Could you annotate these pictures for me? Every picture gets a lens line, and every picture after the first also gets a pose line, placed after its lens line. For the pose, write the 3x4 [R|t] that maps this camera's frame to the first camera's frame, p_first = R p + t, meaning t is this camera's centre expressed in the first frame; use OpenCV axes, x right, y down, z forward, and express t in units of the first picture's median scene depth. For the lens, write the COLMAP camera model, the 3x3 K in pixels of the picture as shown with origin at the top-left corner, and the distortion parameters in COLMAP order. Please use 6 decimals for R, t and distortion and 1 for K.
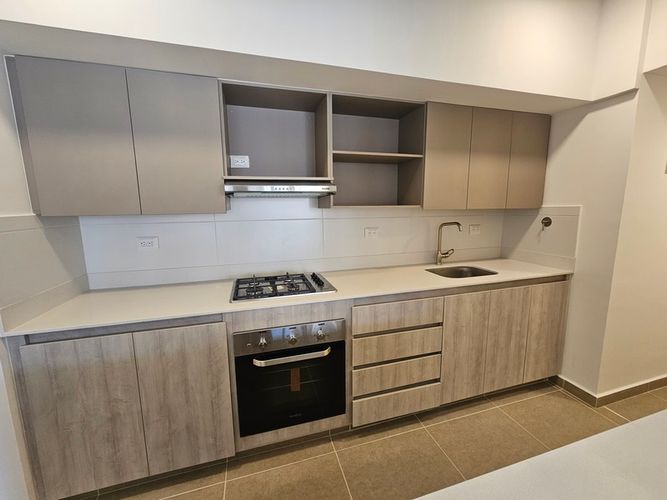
lens RADIAL K [[273.6, 0, 335.4], [0, 273.6, 246.4], [0, 0, 1]] dist [-0.001268, 0.000895]
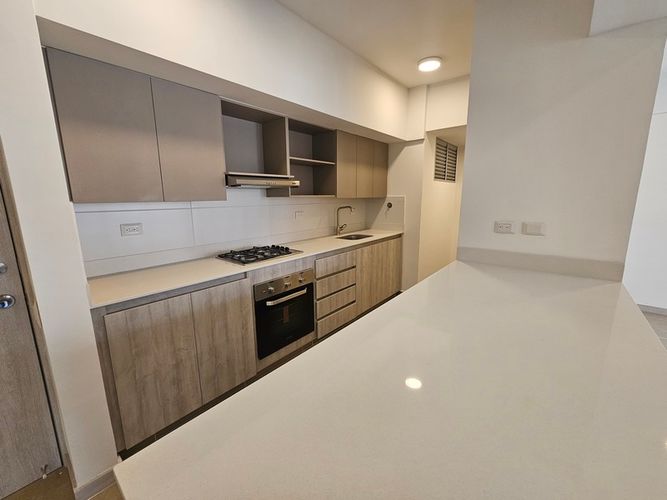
lens RADIAL K [[273.6, 0, 329.6], [0, 273.6, 249.8], [0, 0, 1]] dist [-0.001268, 0.000895]
pose [[0.834257, -0.103554, 0.541565, -0.688274], [0.084862, 0.994617, 0.059456, 0.074127], [-0.544806, -0.003643, 0.838554, -0.341517]]
